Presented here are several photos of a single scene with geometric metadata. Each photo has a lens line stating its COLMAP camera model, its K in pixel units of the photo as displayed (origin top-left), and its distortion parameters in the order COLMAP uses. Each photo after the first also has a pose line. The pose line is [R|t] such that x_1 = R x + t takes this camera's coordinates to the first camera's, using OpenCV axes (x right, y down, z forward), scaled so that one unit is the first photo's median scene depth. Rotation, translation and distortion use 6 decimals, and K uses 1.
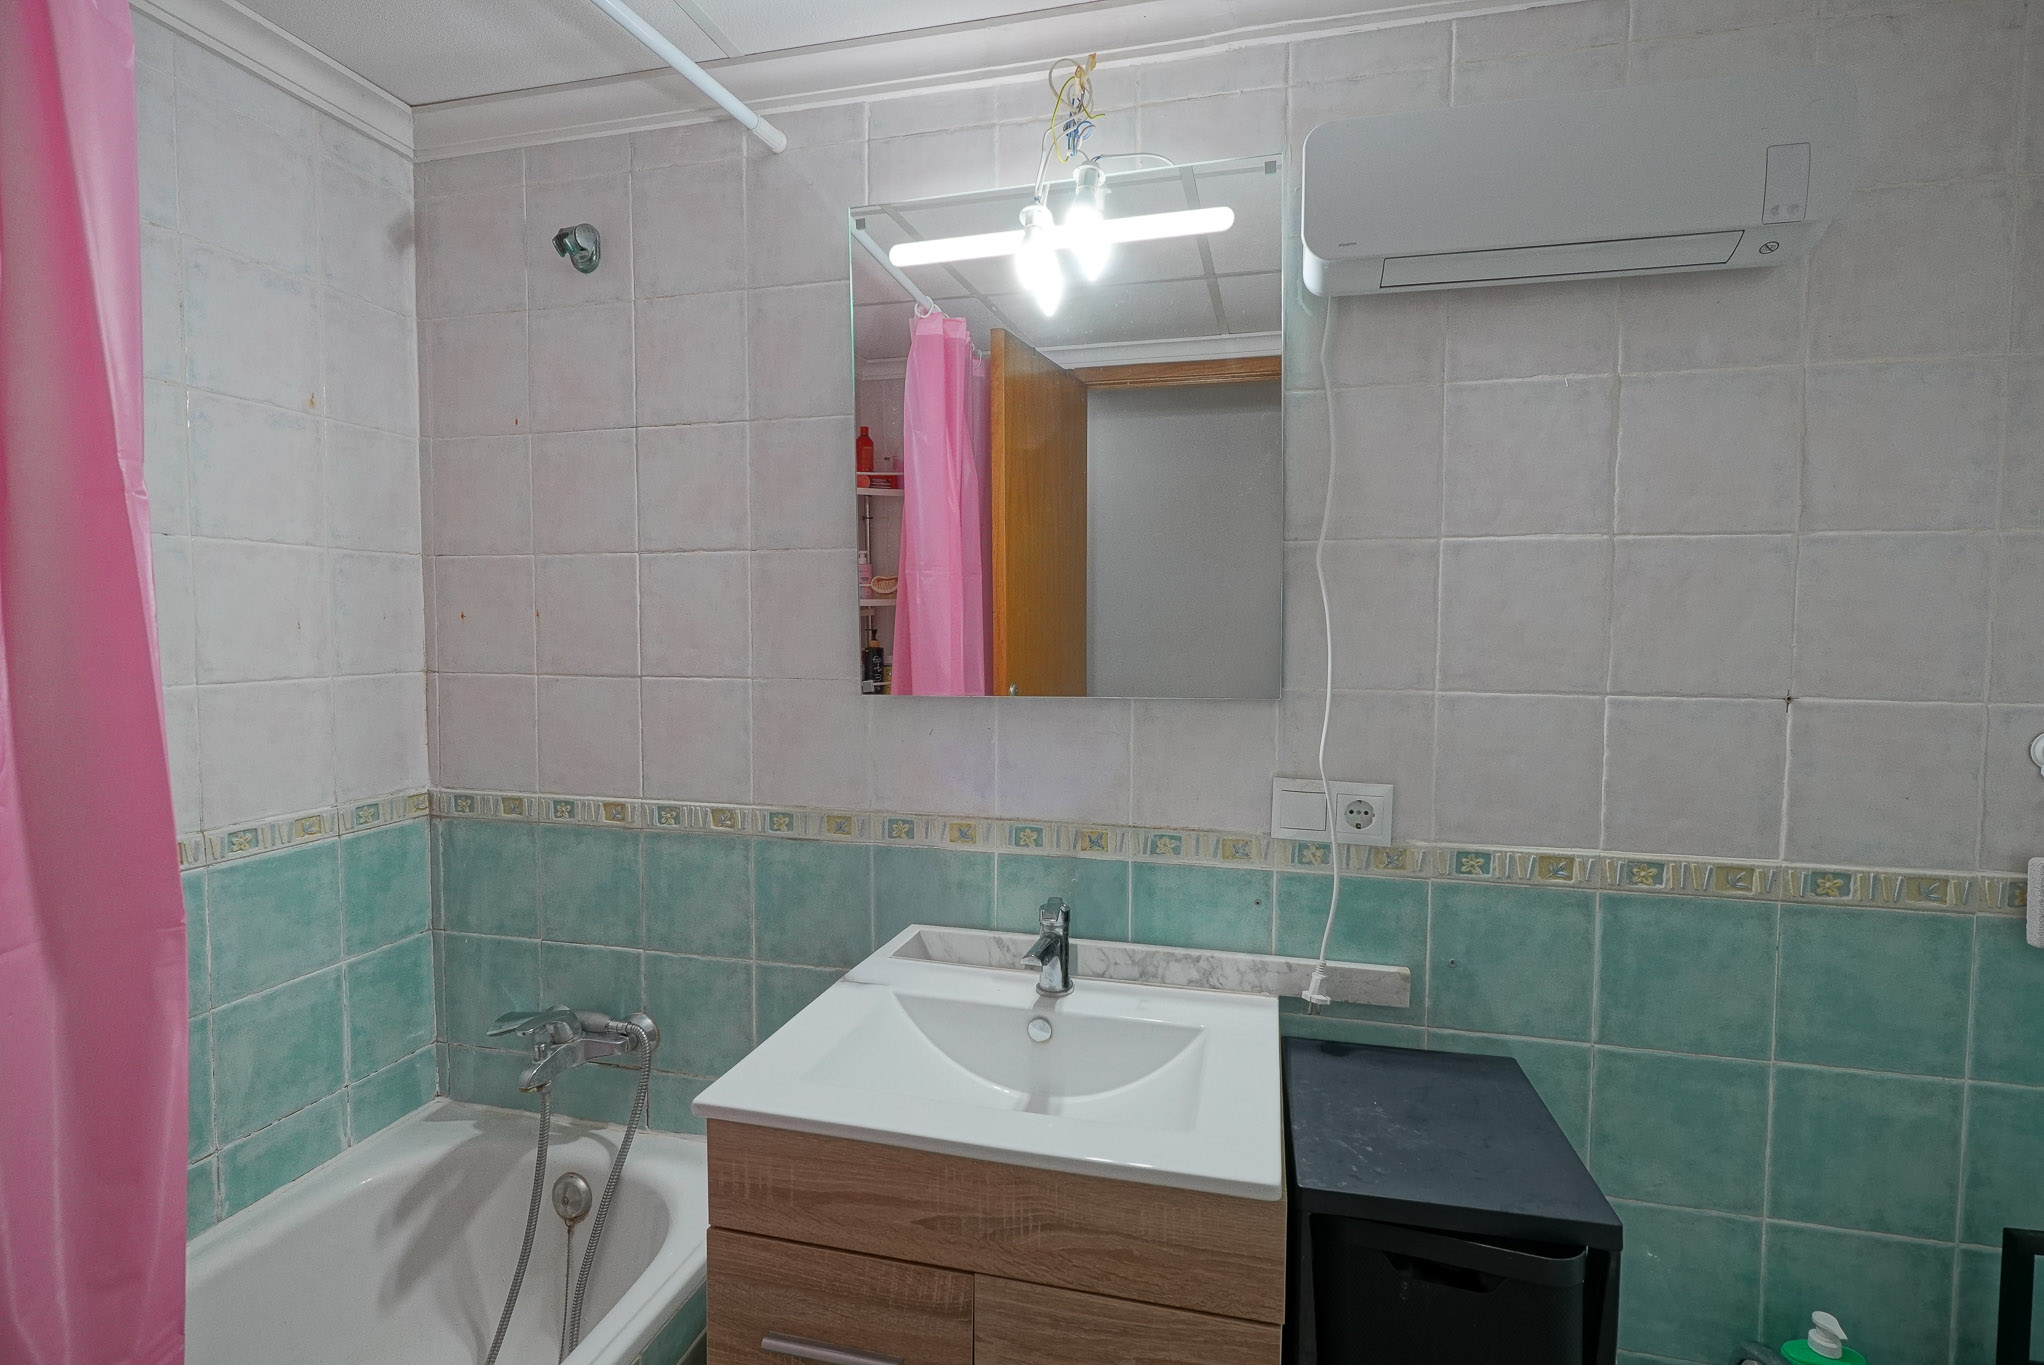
lens RADIAL K [[992.5, 0, 1025.0], [0, 992.5, 675.7], [0, 0, 1]] dist [-0.002539, 0.000237]
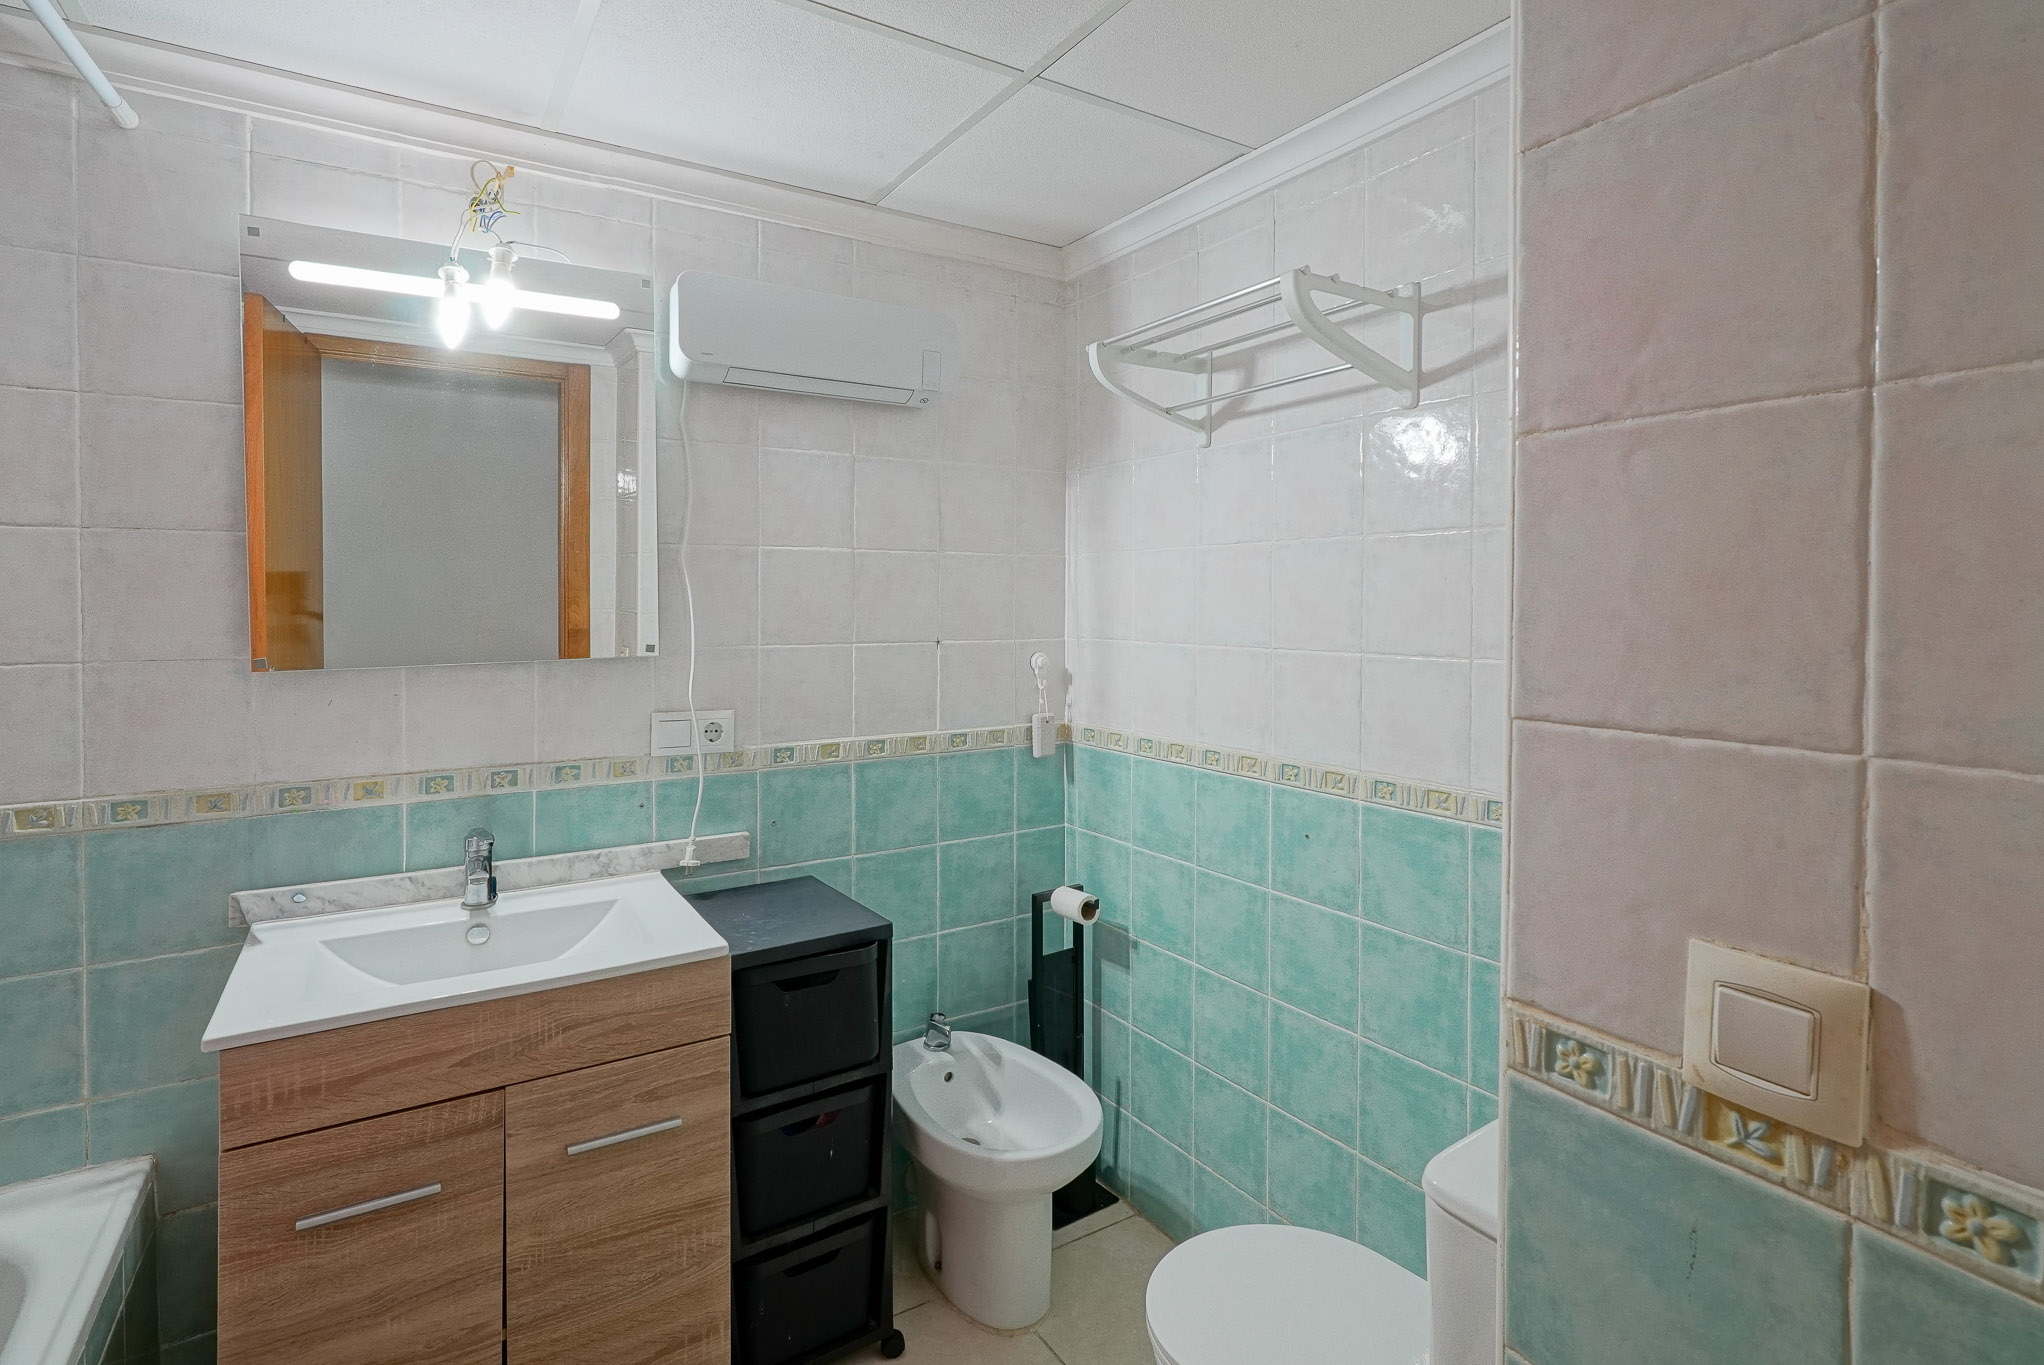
lens RADIAL K [[991.3, 0, 1024.4], [0, 991.3, 619.3], [0, 0, 1]] dist [-0.001183, 0.000226]
pose [[0.694656, -0.018225, 0.719111, -0.391280], [0.040095, 0.999106, -0.013411, 0.011502], [-0.718224, 0.038149, 0.694765, -0.350823]]
